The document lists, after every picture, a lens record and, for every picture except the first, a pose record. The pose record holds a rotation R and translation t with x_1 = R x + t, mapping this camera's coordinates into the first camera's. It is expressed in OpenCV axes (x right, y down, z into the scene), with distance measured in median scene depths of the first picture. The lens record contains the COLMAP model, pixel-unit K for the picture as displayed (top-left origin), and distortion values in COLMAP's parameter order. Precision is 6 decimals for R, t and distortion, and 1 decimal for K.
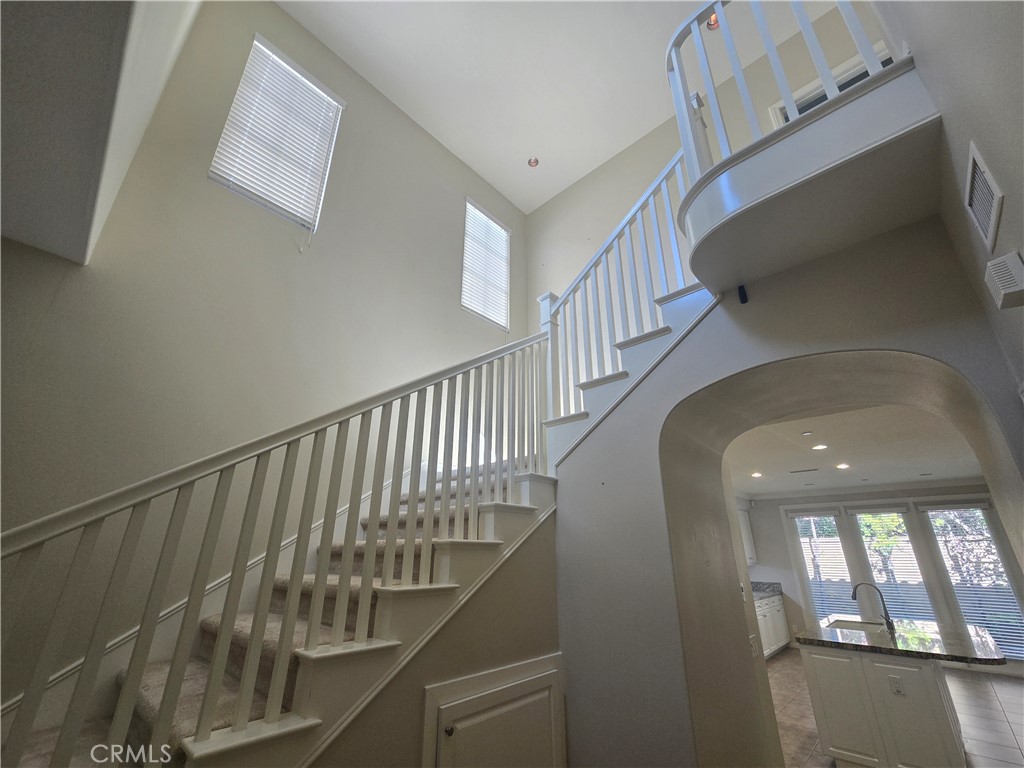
lens RADIAL K [[420.5, 0, 509.2], [0, 420.5, 391.6], [0, 0, 1]] dist [-0.001945, 0.002167]
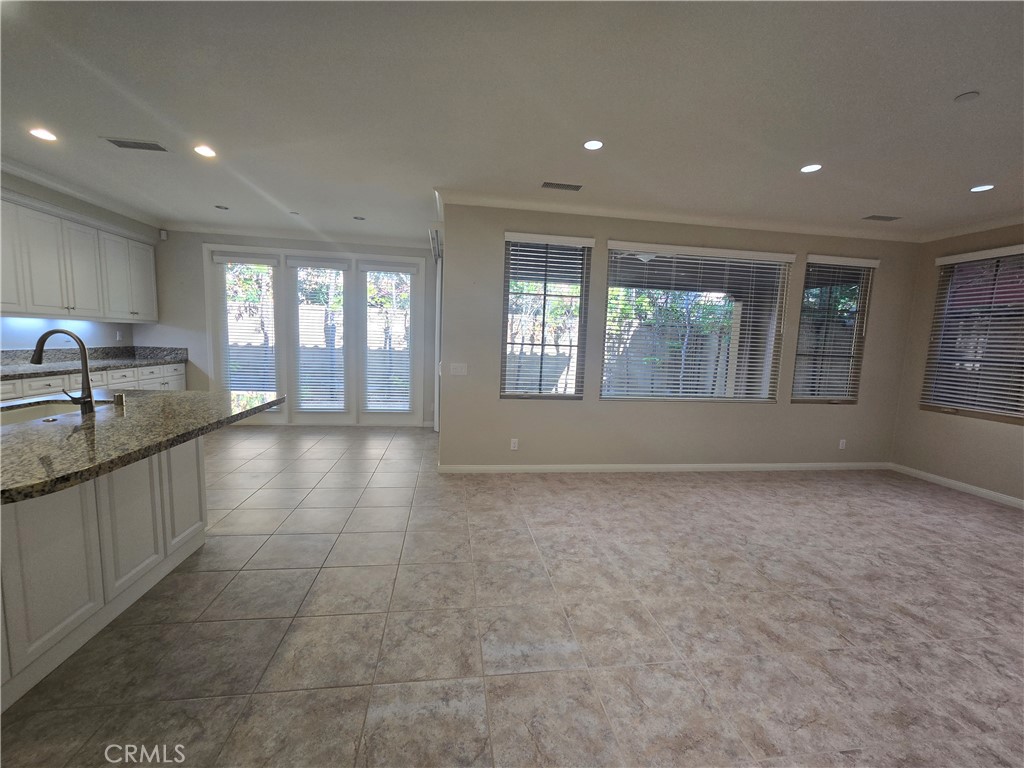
lens RADIAL K [[420.5, 0, 511.3], [0, 420.5, 387.9], [0, 0, 1]] dist [-0.001945, 0.002167]
pose [[0.628573, -0.074488, 0.774175, 0.445339], [-0.314211, 0.886233, 0.340386, 0.098967], [-0.711454, -0.457212, 0.533657, 0.195049]]
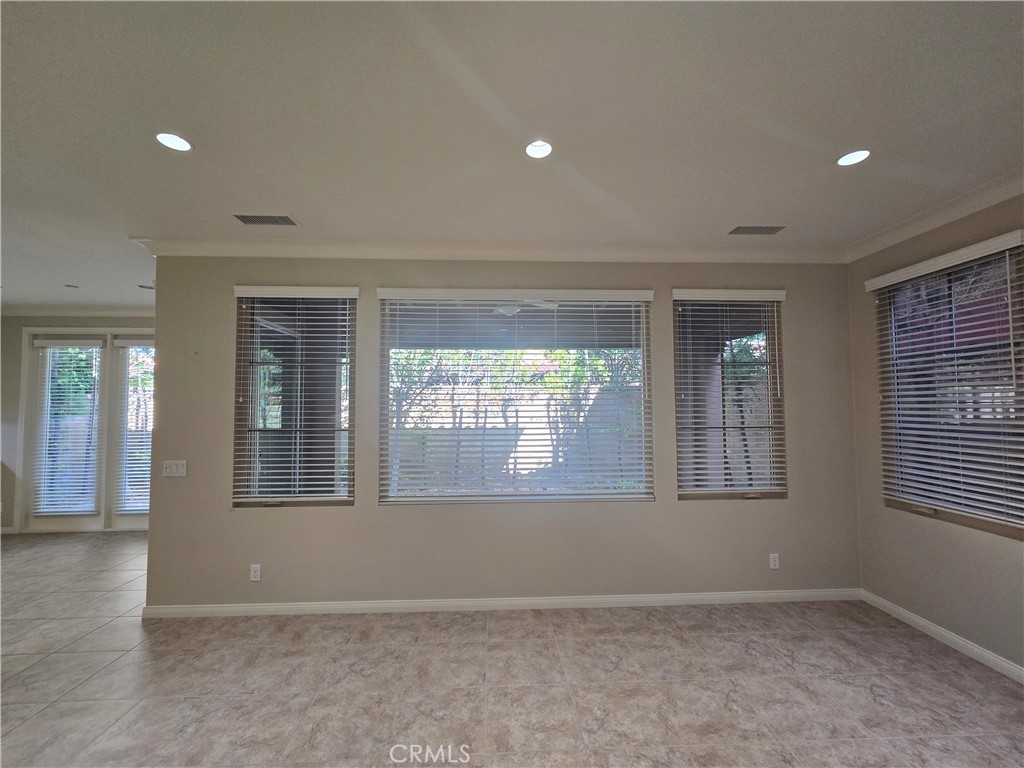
lens RADIAL K [[420.5, 0, 509.8], [0, 420.5, 389.0], [0, 0, 1]] dist [-0.001945, 0.002167]
pose [[0.704070, 0.017659, 0.709911, 0.761883], [-0.249059, 0.942330, 0.223570, 0.044668], [-0.665022, -0.334218, 0.667865, 0.092019]]
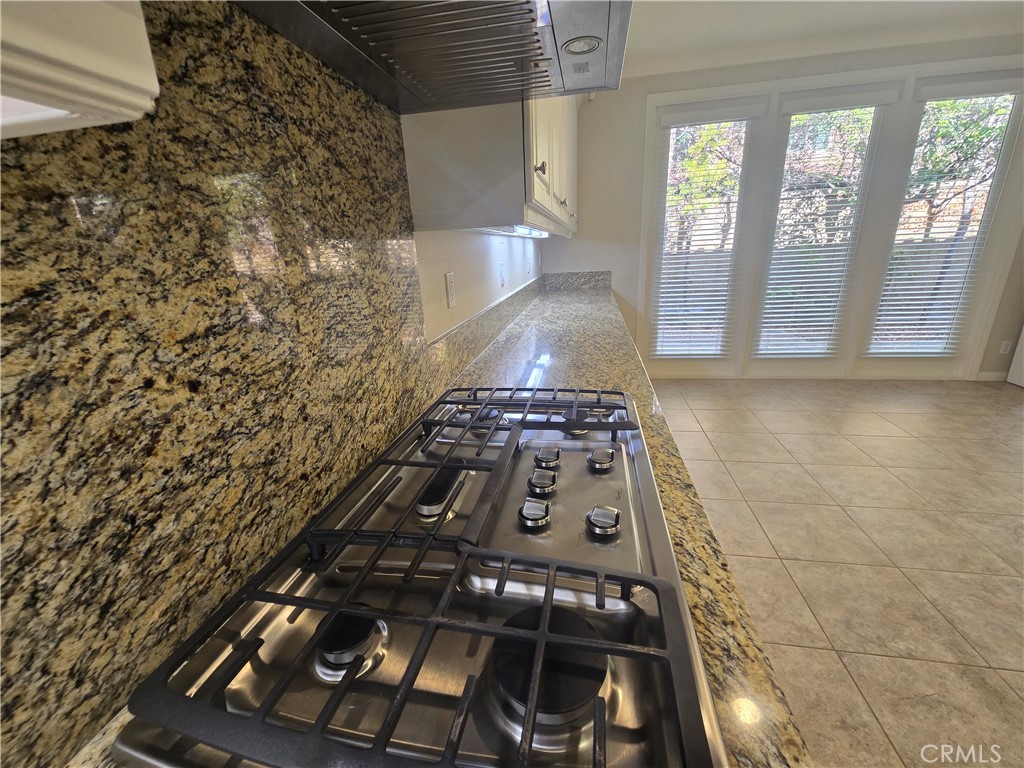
lens RADIAL K [[420.5, 0, 527.8], [0, 420.5, 381.2], [0, 0, 1]] dist [-0.001945, 0.002167]
pose [[0.831099, -0.219161, 0.511120, 0.292012], [-0.149383, 0.797319, 0.584780, 0.293539], [-0.535686, -0.562363, 0.629912, 0.689897]]
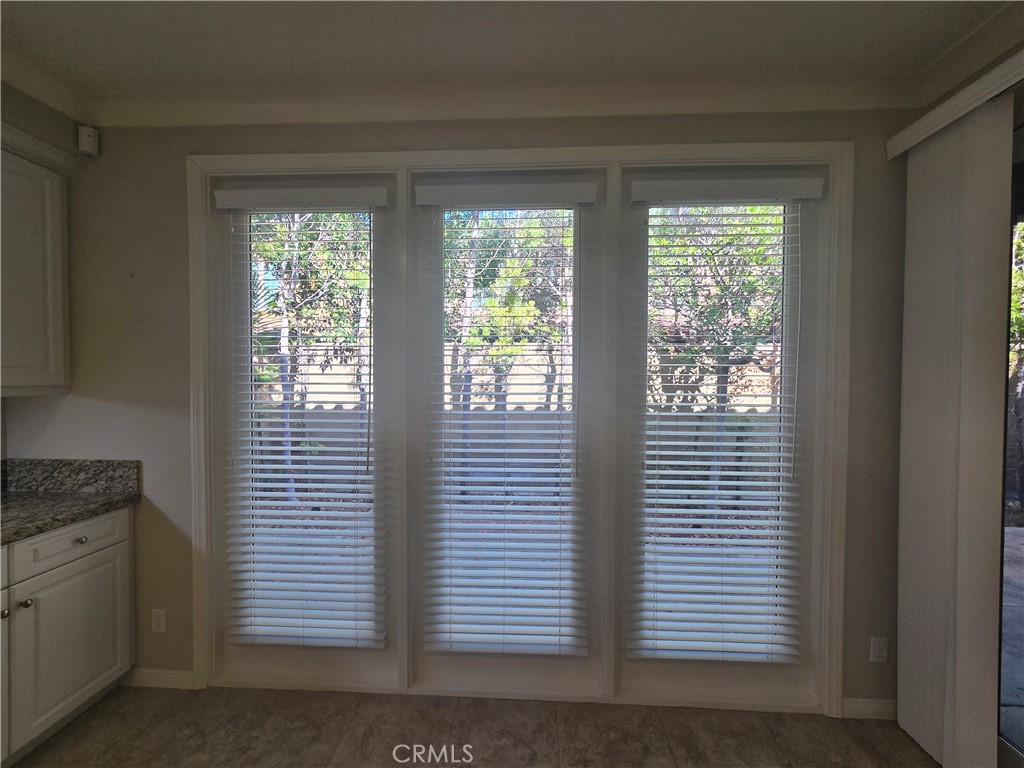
lens RADIAL K [[420.5, 0, 512.8], [0, 420.5, 387.1], [0, 0, 1]] dist [-0.001945, 0.002167]
pose [[0.766477, -0.018642, 0.642001, 0.676137], [-0.235206, 0.921993, 0.307582, 0.296778], [-0.597654, -0.386757, 0.702302, 0.734759]]
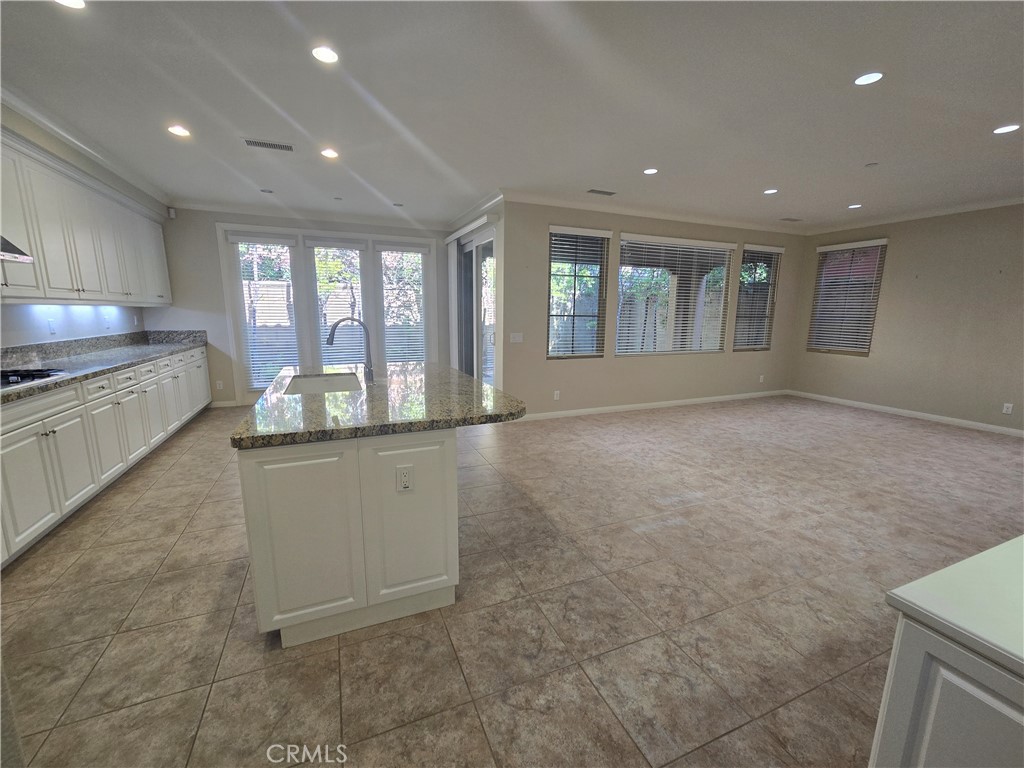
lens RADIAL K [[420.5, 0, 511.6], [0, 420.5, 388.7], [0, 0, 1]] dist [-0.001945, 0.002167]
pose [[0.411173, -0.172292, 0.895127, 0.209593], [-0.337983, 0.883168, 0.325241, 0.139412], [-0.846584, -0.436268, 0.304903, 0.309928]]
